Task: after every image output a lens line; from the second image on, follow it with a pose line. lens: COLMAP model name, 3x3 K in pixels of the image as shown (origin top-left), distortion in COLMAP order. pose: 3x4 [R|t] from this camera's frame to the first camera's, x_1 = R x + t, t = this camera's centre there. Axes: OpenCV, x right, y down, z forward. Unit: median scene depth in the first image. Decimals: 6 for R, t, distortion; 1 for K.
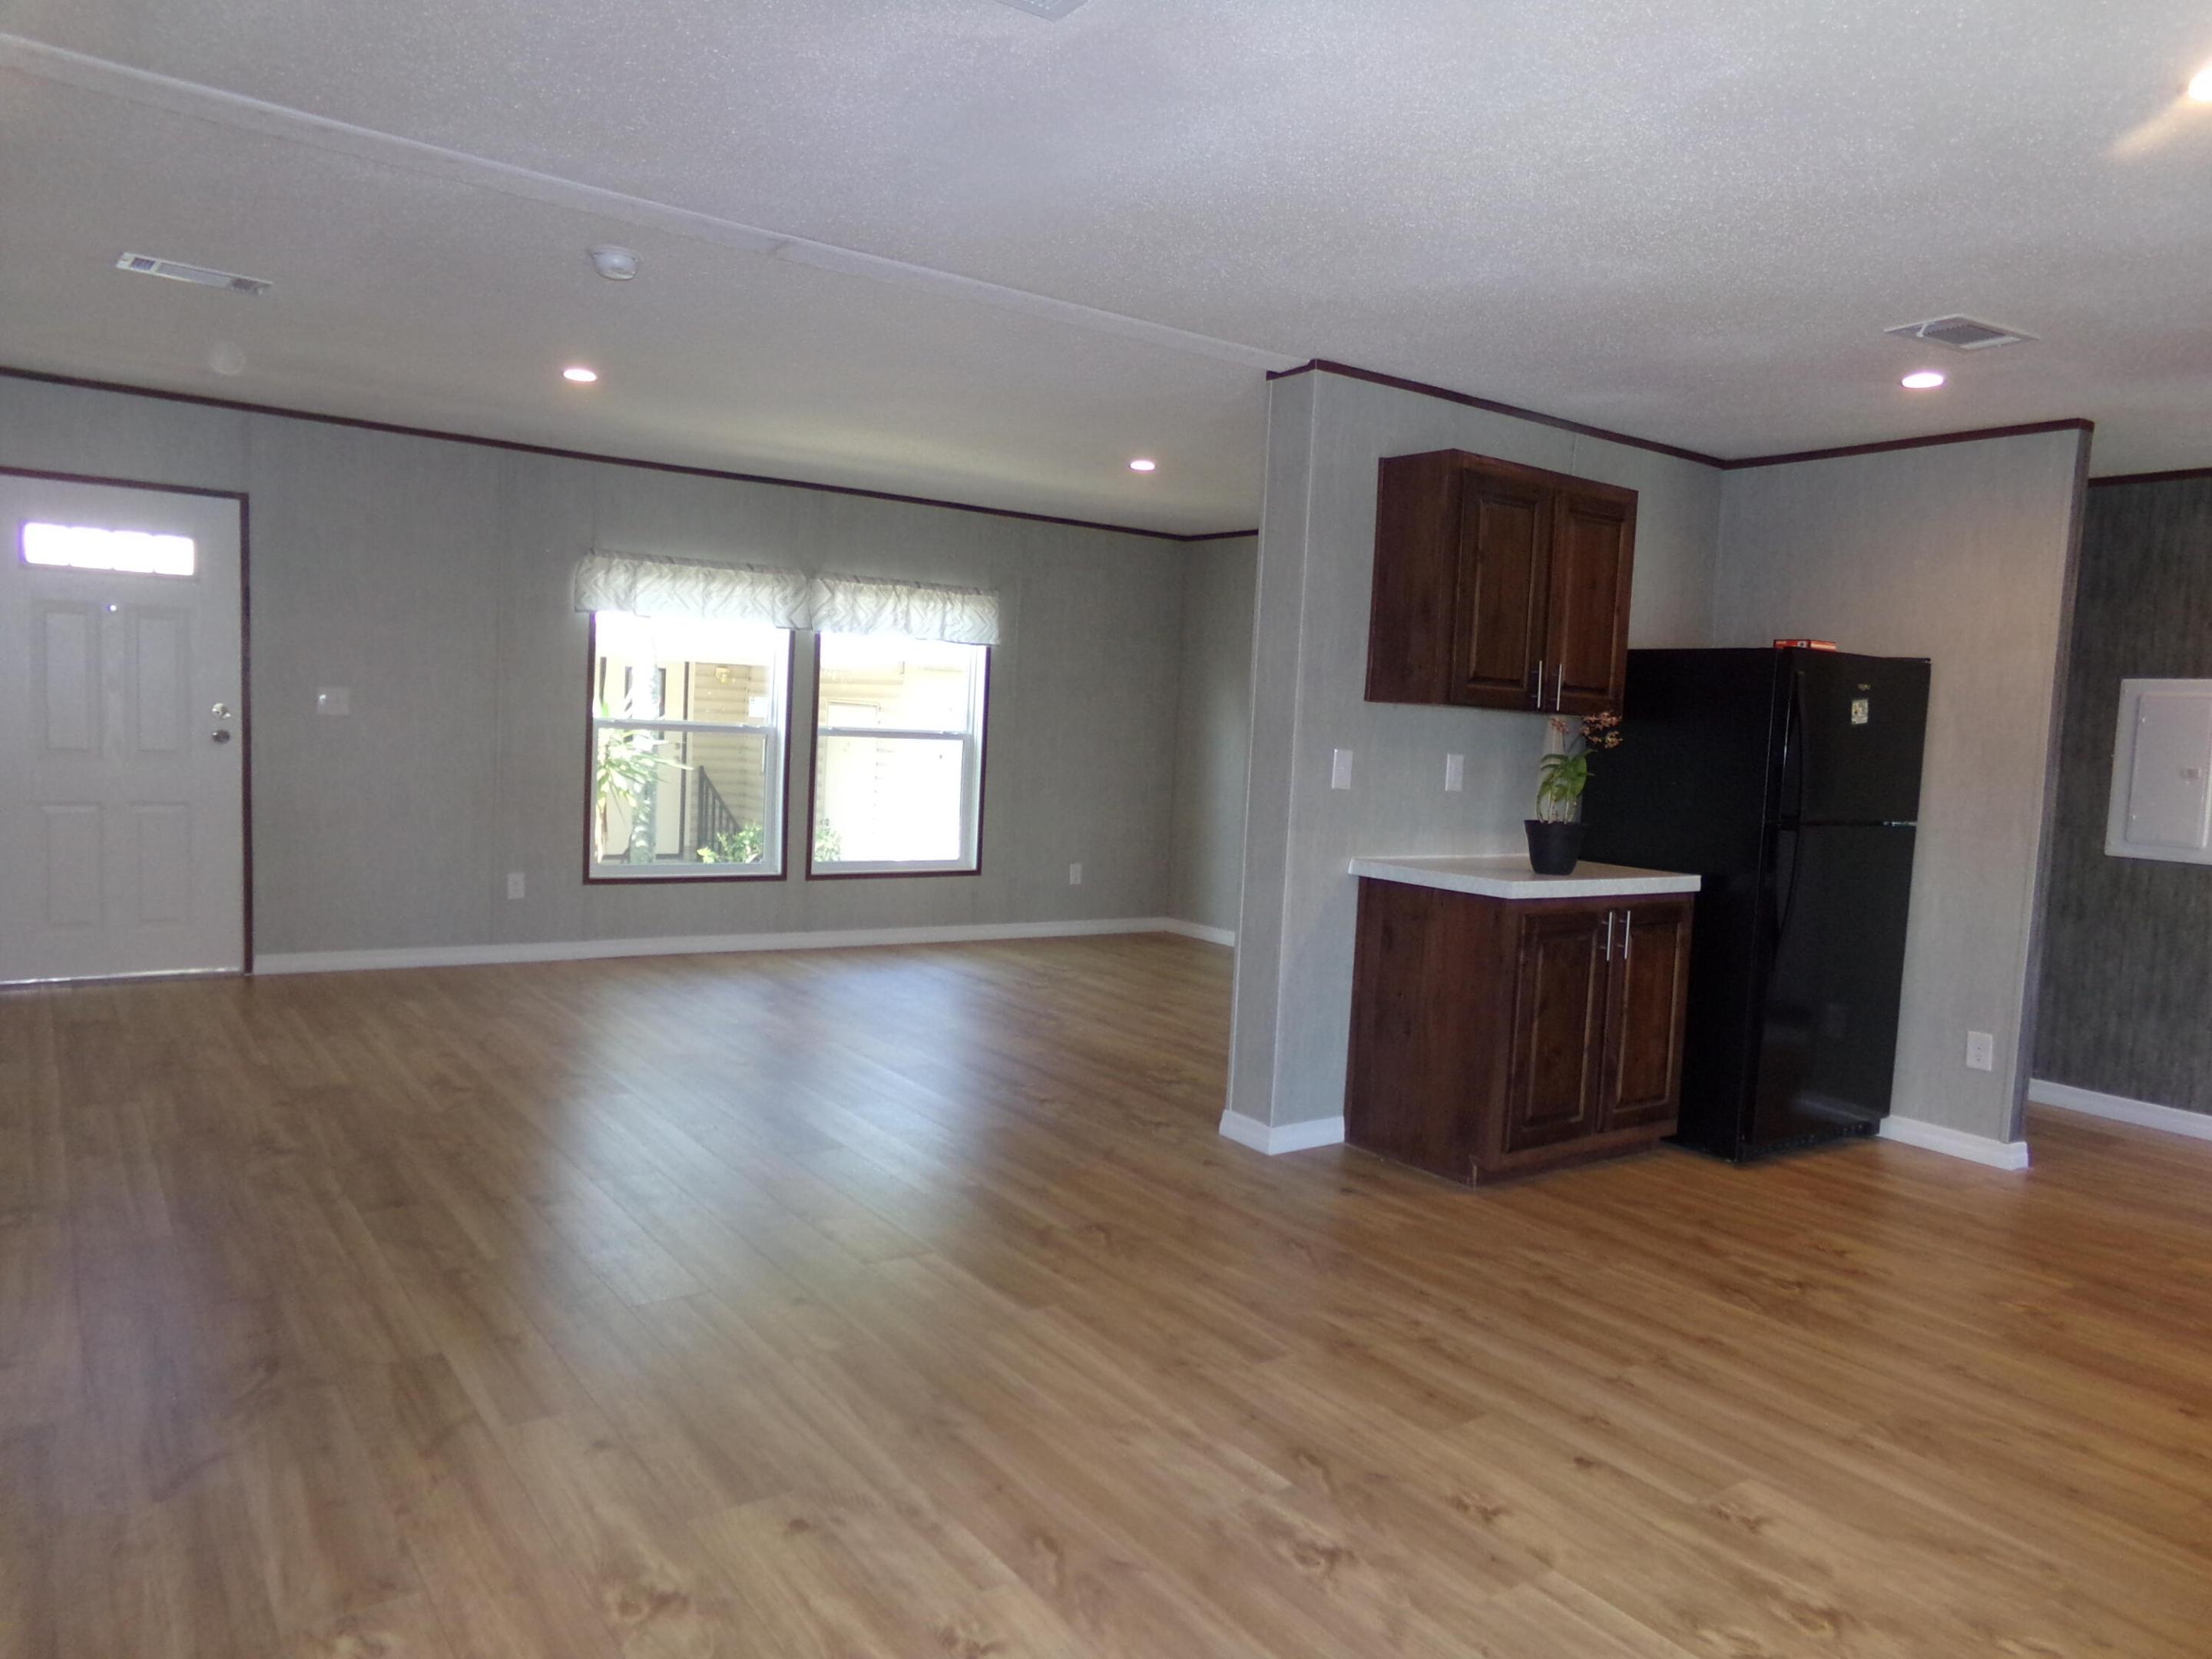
lens RADIAL K [[1517.9, 0, 1107.8], [0, 1517.9, 832.5], [0, 0, 1]] dist [-0.046002, 0.078939]
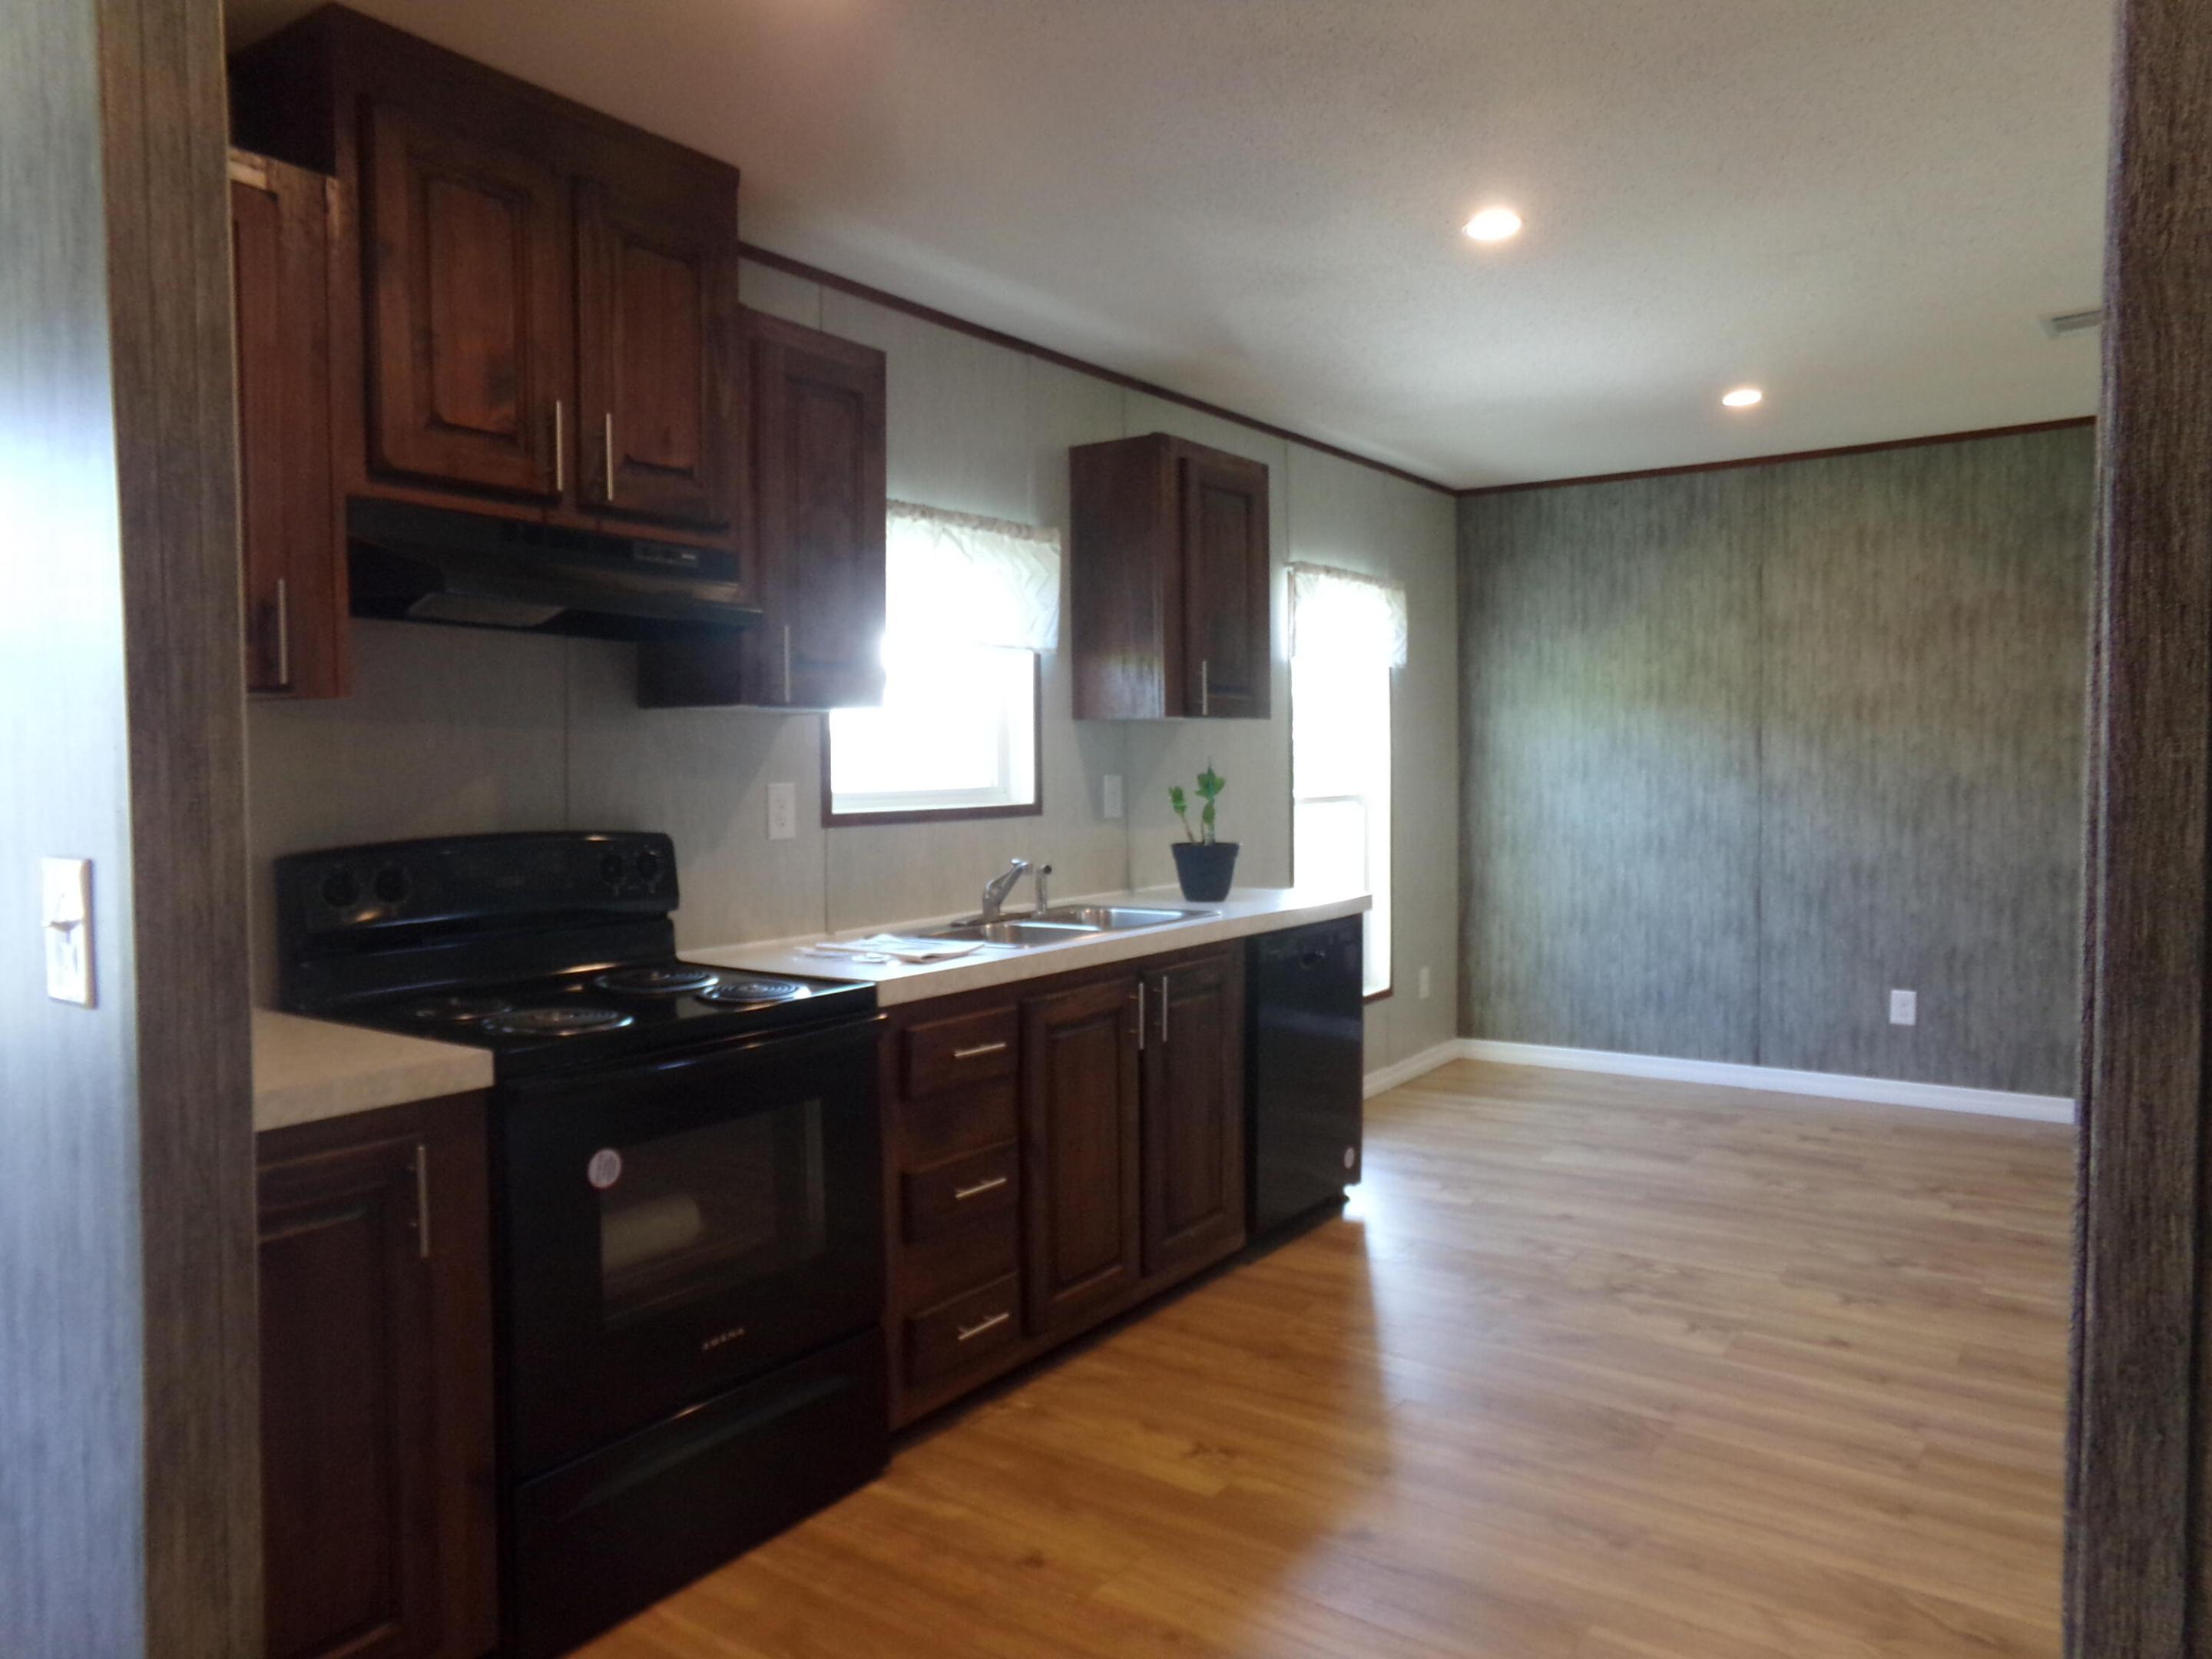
lens RADIAL K [[1517.9, 0, 1113.3], [0, 1517.9, 828.2], [0, 0, 1]] dist [-0.046002, 0.078939]
pose [[-0.945016, -0.028570, -0.325774, 0.802487], [-0.067783, 0.991655, 0.109659, -0.048533], [0.319923, 0.125712, -0.939067, 1.202560]]
